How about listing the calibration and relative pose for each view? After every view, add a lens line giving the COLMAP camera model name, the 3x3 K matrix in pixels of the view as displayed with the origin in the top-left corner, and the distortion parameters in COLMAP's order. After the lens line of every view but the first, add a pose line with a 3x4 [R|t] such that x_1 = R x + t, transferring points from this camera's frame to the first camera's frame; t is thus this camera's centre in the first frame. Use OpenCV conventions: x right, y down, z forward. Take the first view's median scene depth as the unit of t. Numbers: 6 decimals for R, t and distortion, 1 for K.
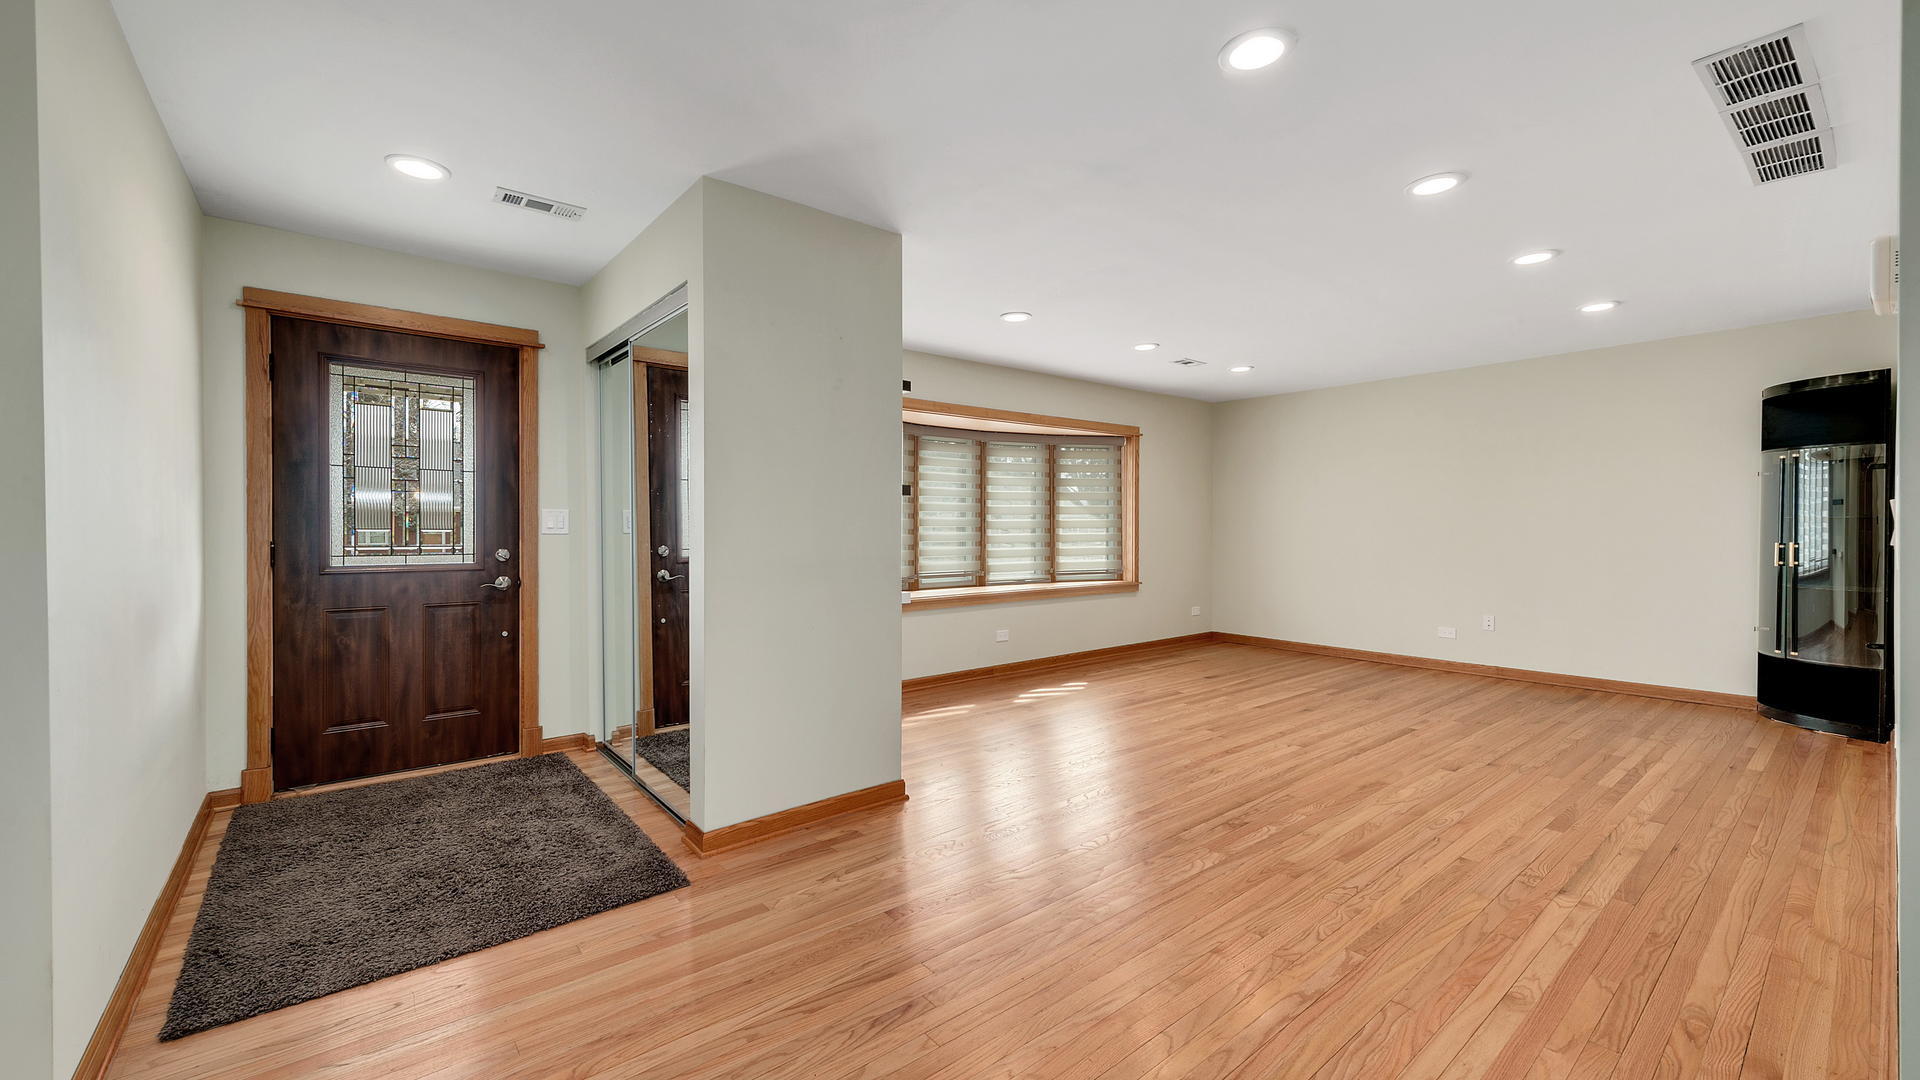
lens RADIAL K [[768.1, 0, 935.9], [0, 768.1, 537.2], [0, 0, 1]] dist [-0.000750, 0.000256]
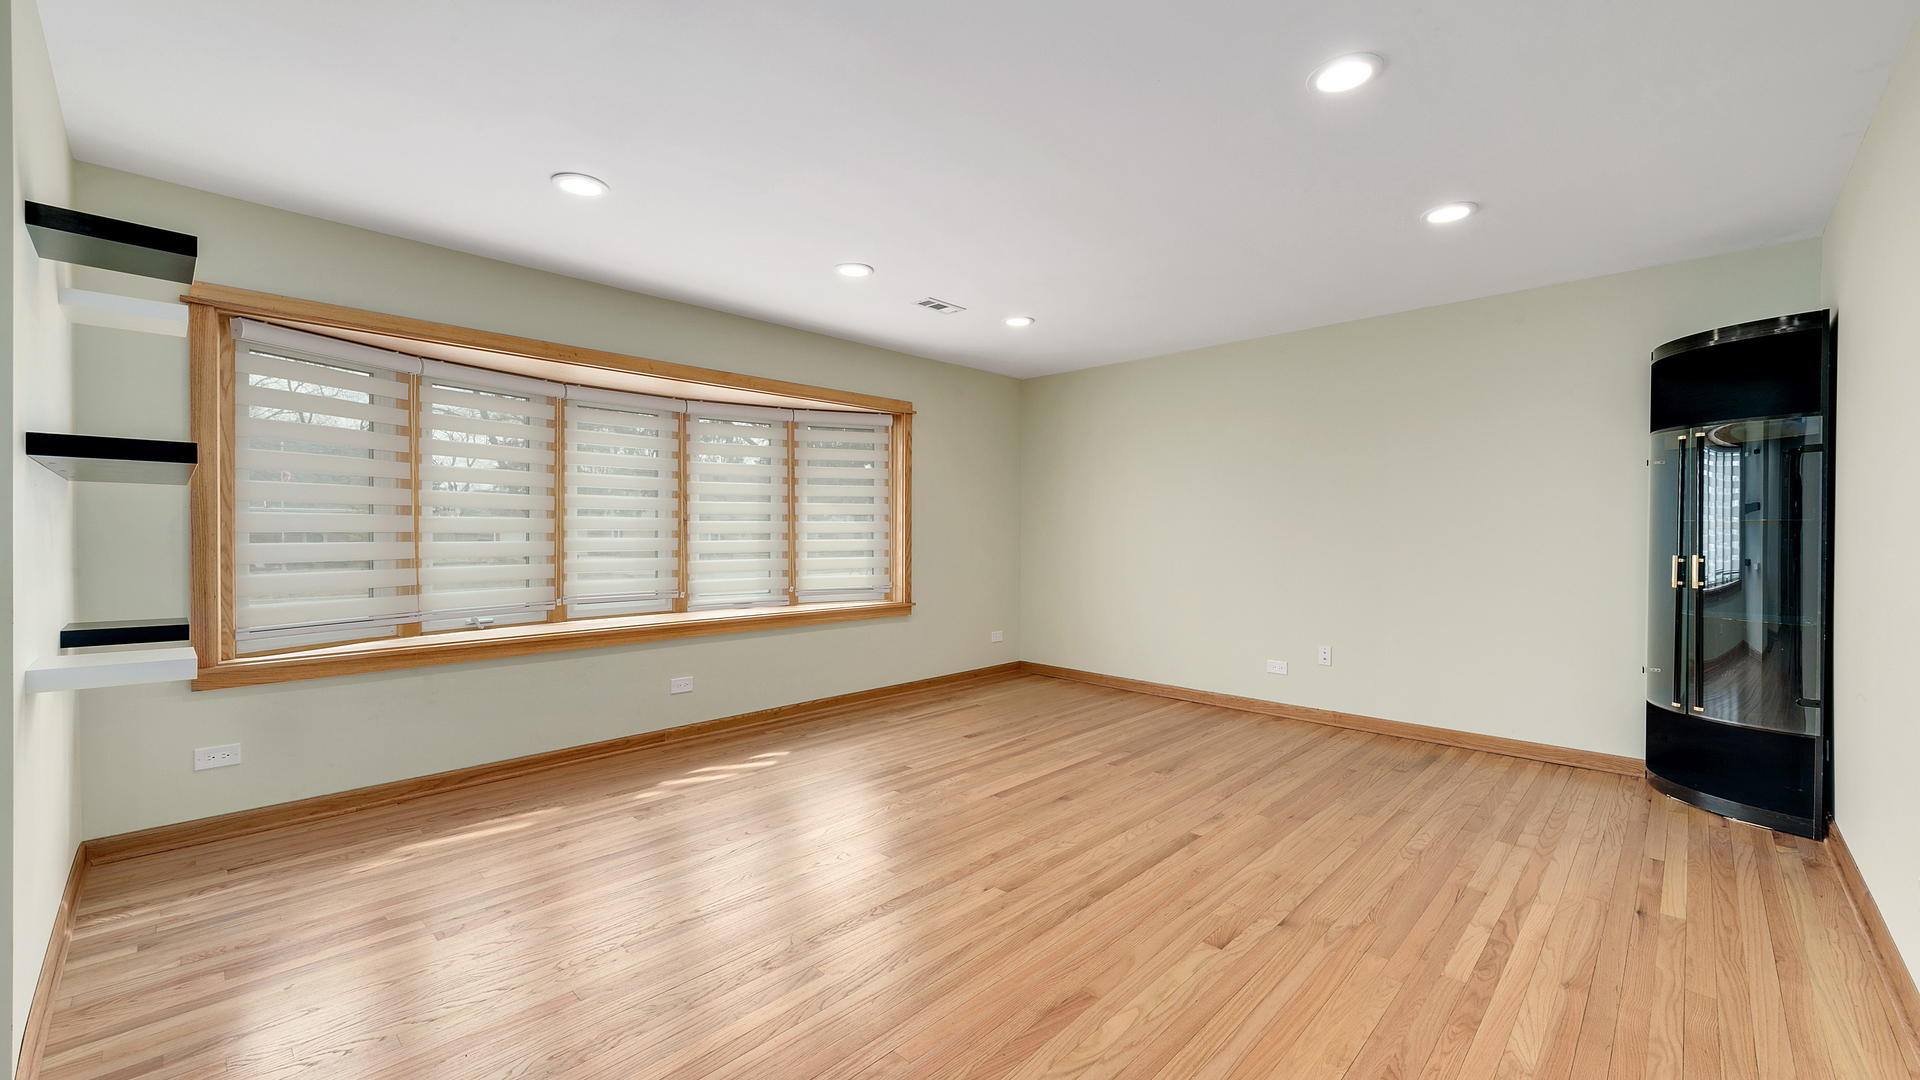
lens RADIAL K [[751.2, 0, 960.0], [0, 751.2, 540.0], [0, 0, 1]] dist [0.007649, -0.000143]
pose [[0.992054, 0.001545, 0.125806, 0.312051], [-0.001207, 0.999995, -0.002758, -0.004129], [-0.125810, 0.002584, 0.992051, 0.350235]]
